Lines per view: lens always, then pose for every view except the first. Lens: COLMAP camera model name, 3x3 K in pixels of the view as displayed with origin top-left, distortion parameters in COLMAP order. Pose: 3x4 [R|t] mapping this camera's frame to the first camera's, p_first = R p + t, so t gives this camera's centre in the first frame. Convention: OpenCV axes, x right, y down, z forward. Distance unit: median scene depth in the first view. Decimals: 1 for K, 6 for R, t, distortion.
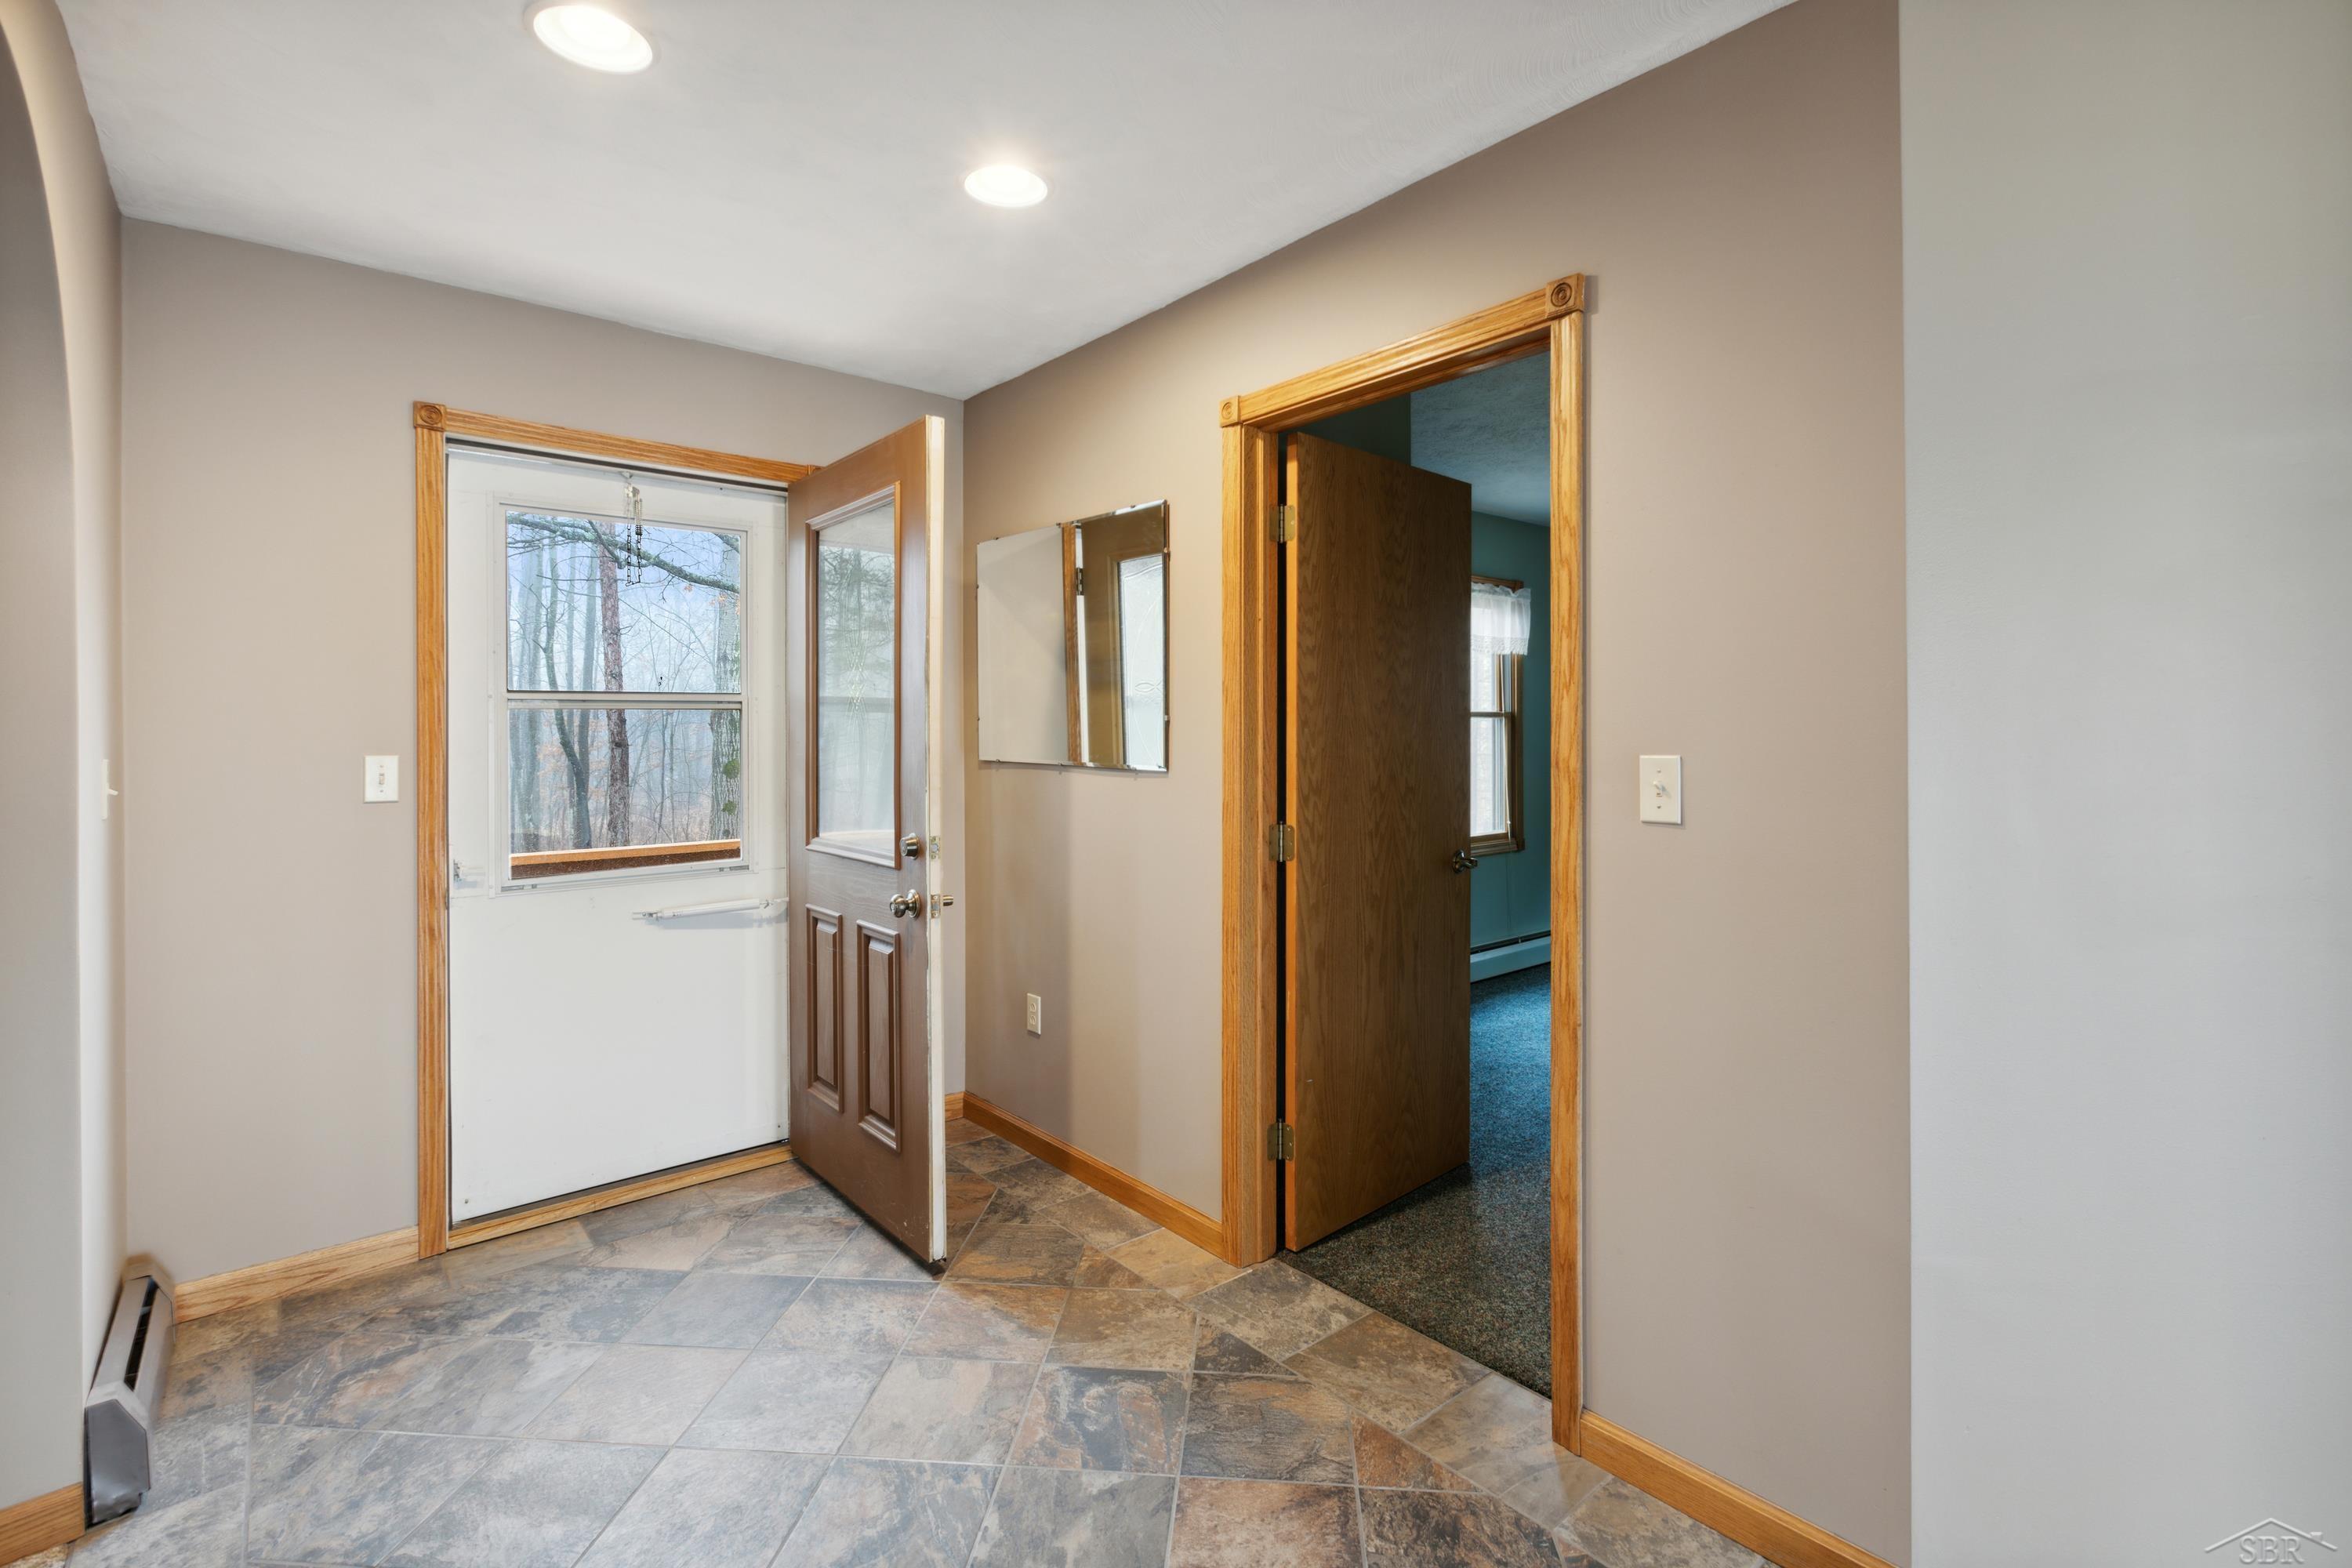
lens RADIAL K [[1063.0, 0, 1176.8], [0, 1063.0, 766.2], [0, 0, 1]] dist [-0.001278, -0.000399]
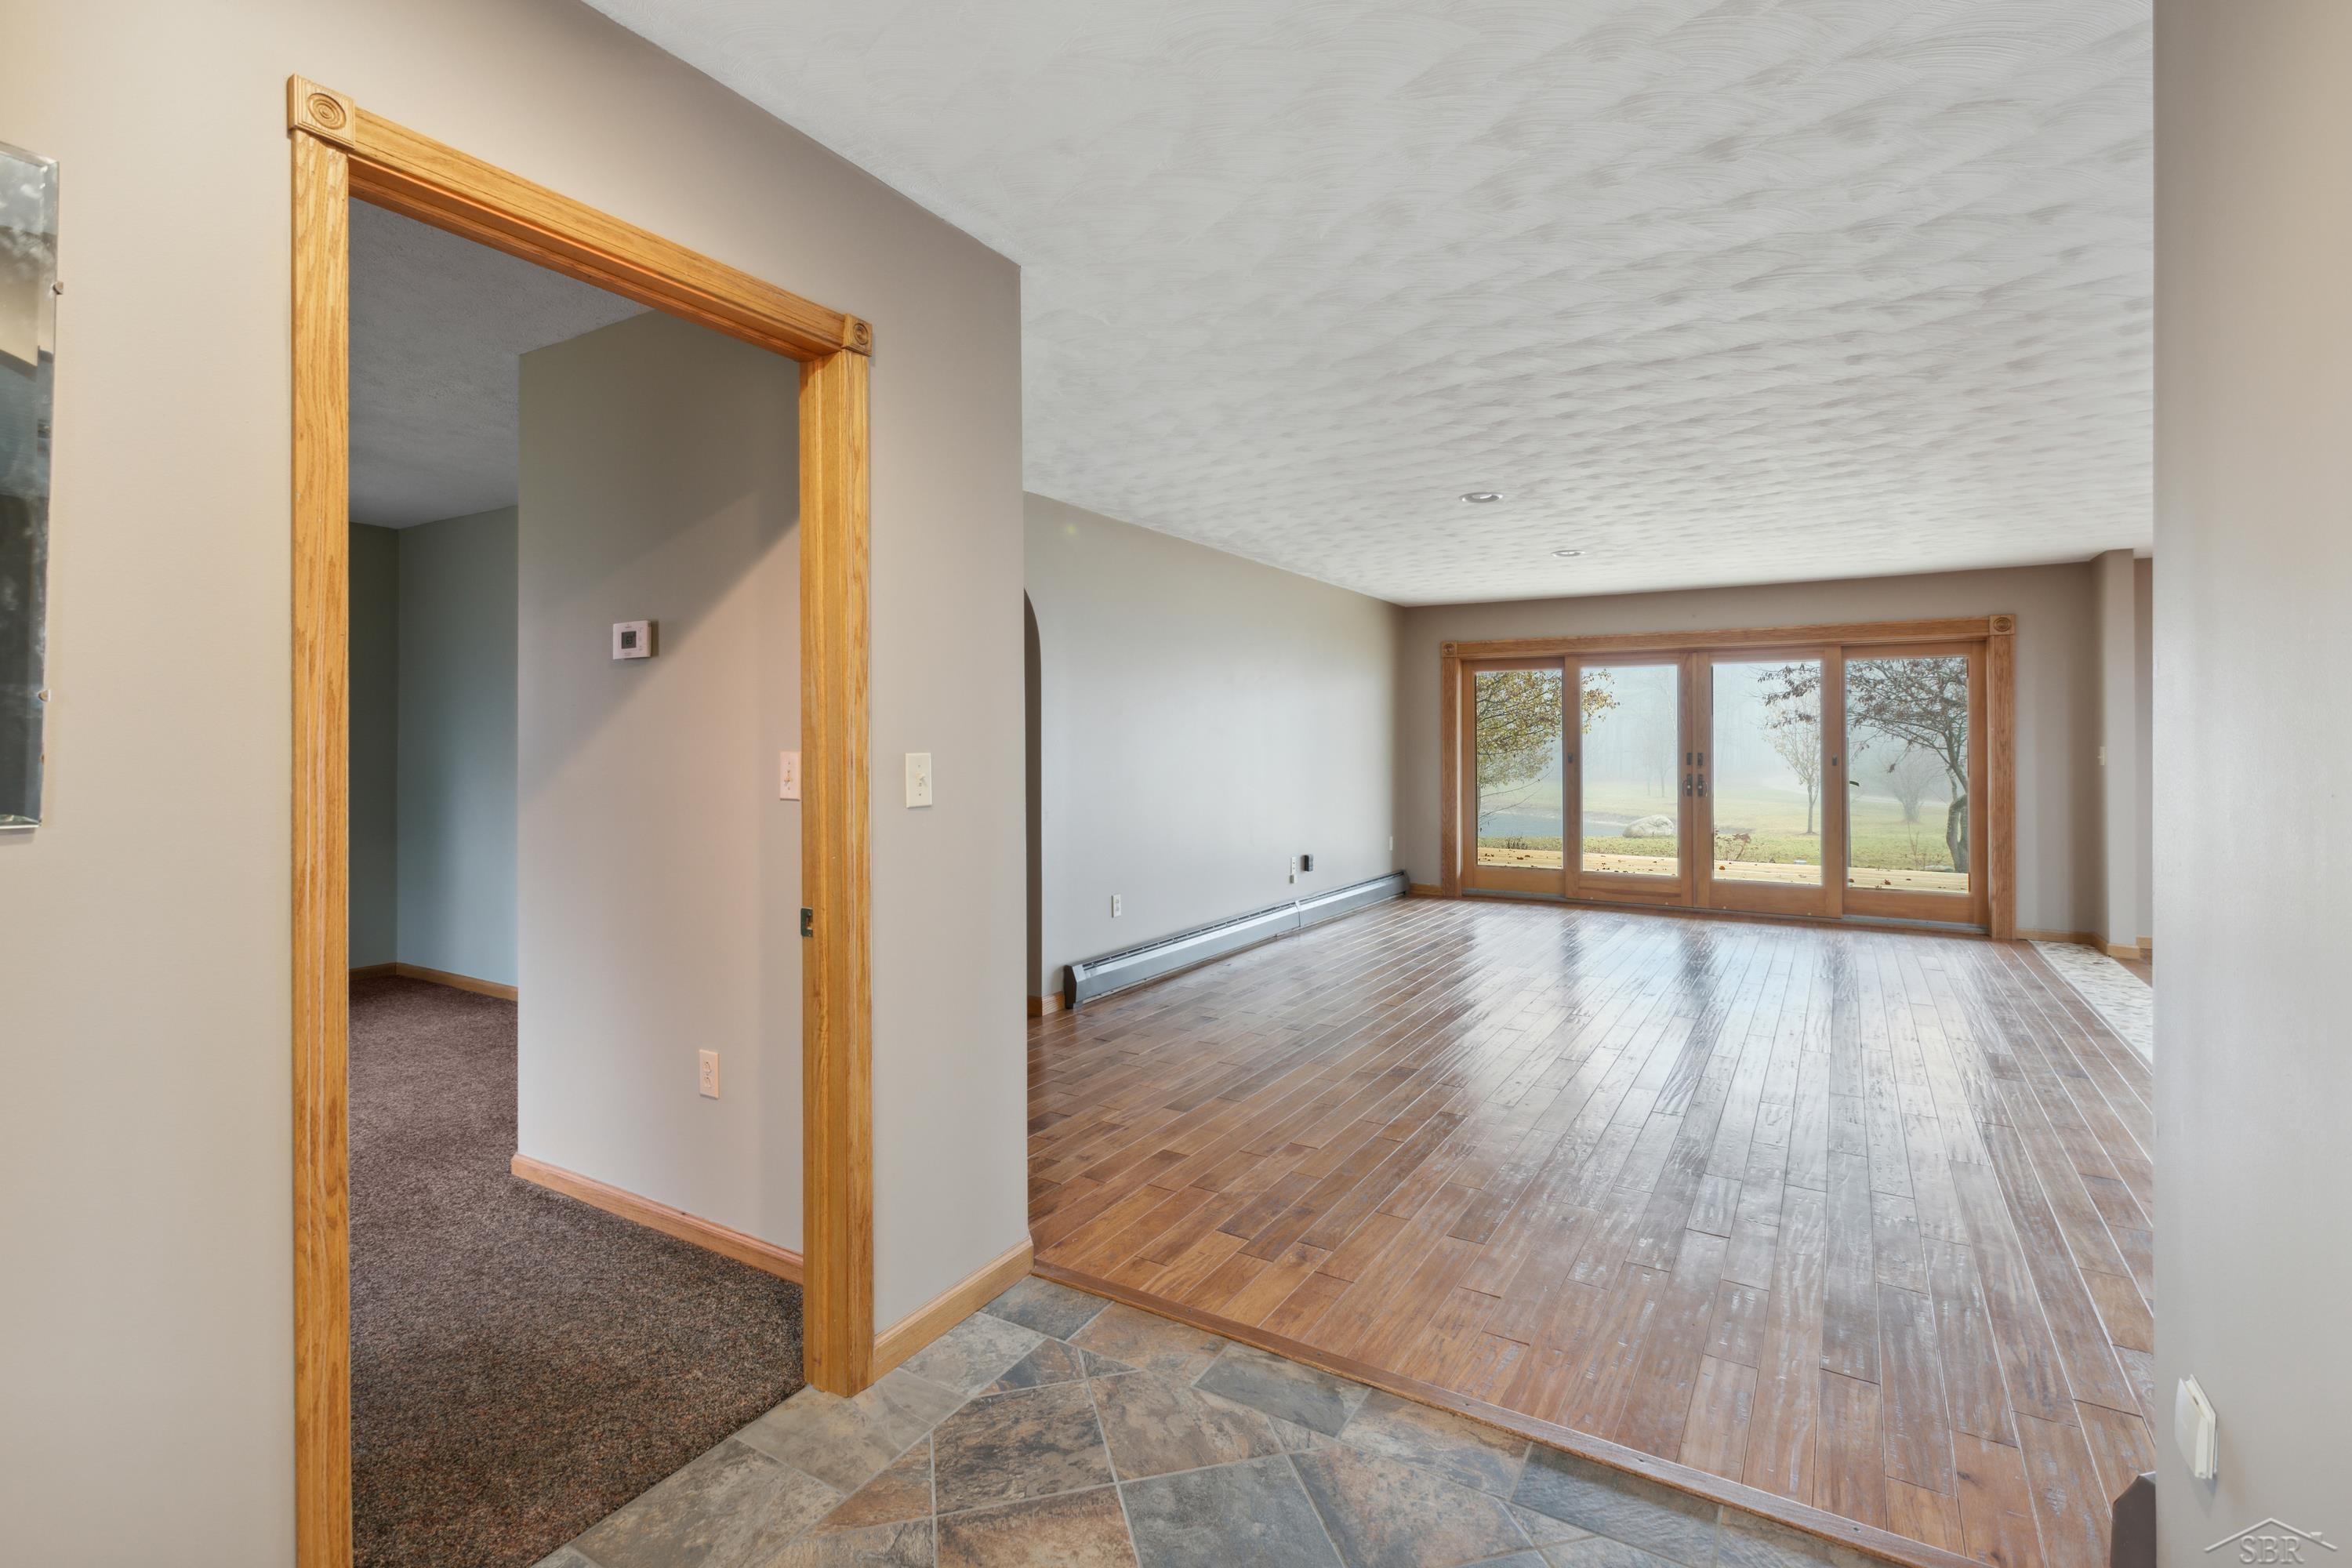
lens RADIAL K [[1063.0, 0, 1176.6], [0, 1063.0, 744.2], [0, 0, 1]] dist [-0.001278, -0.000399]
pose [[-0.341373, 0.007045, 0.939902, -0.800405], [0.027101, 0.999630, 0.002350, -0.015339], [-0.939537, 0.026275, -0.341438, 1.088598]]
